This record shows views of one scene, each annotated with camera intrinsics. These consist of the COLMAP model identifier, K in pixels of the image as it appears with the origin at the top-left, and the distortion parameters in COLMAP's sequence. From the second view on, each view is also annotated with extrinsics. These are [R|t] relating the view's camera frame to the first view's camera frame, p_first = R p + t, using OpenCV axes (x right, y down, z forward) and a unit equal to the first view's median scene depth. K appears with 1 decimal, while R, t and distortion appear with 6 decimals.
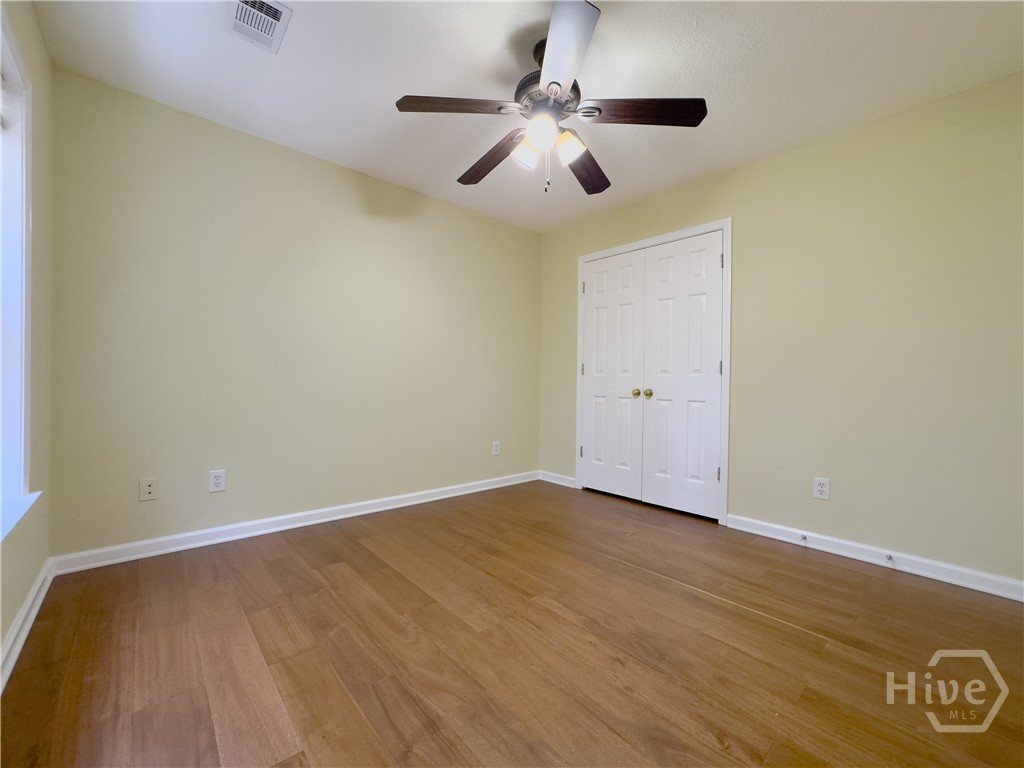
lens RADIAL K [[417.3, 0, 515.8], [0, 417.3, 383.5], [0, 0, 1]] dist [-0.031033, 0.013565]
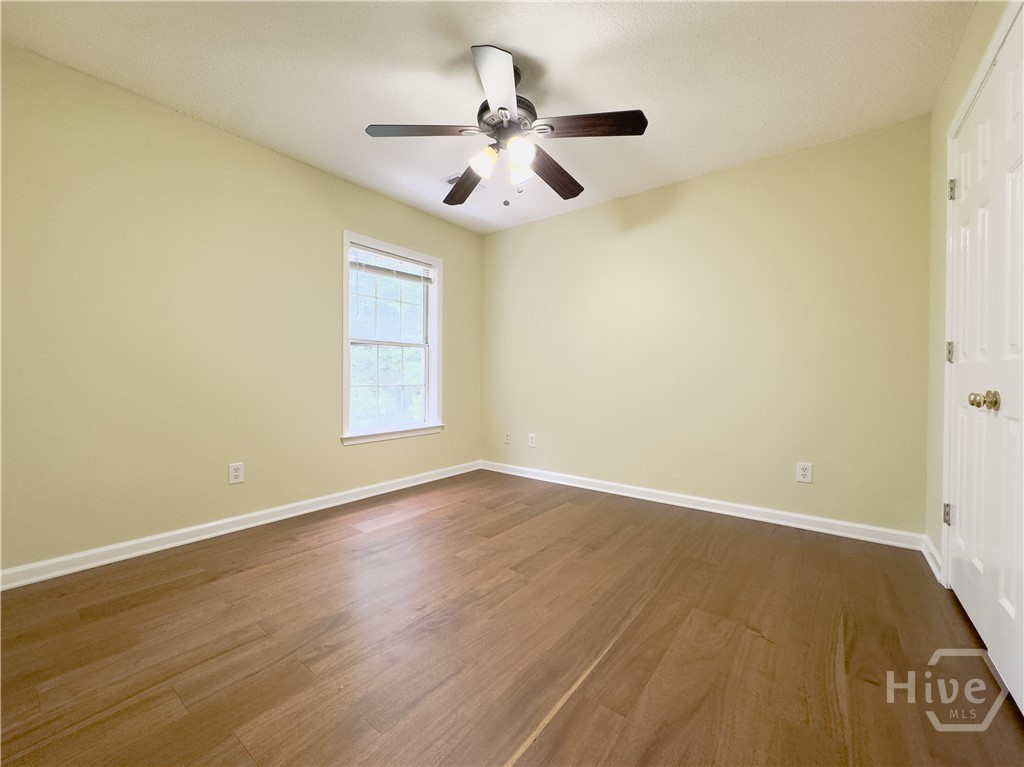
lens RADIAL K [[417.3, 0, 514.5], [0, 417.3, 381.3], [0, 0, 1]] dist [-0.031033, 0.013565]
pose [[0.179004, -0.004724, -0.983837, 0.972012], [-0.005964, 0.999965, -0.005887, 0.012990], [0.983830, 0.006922, 0.178970, 0.685643]]
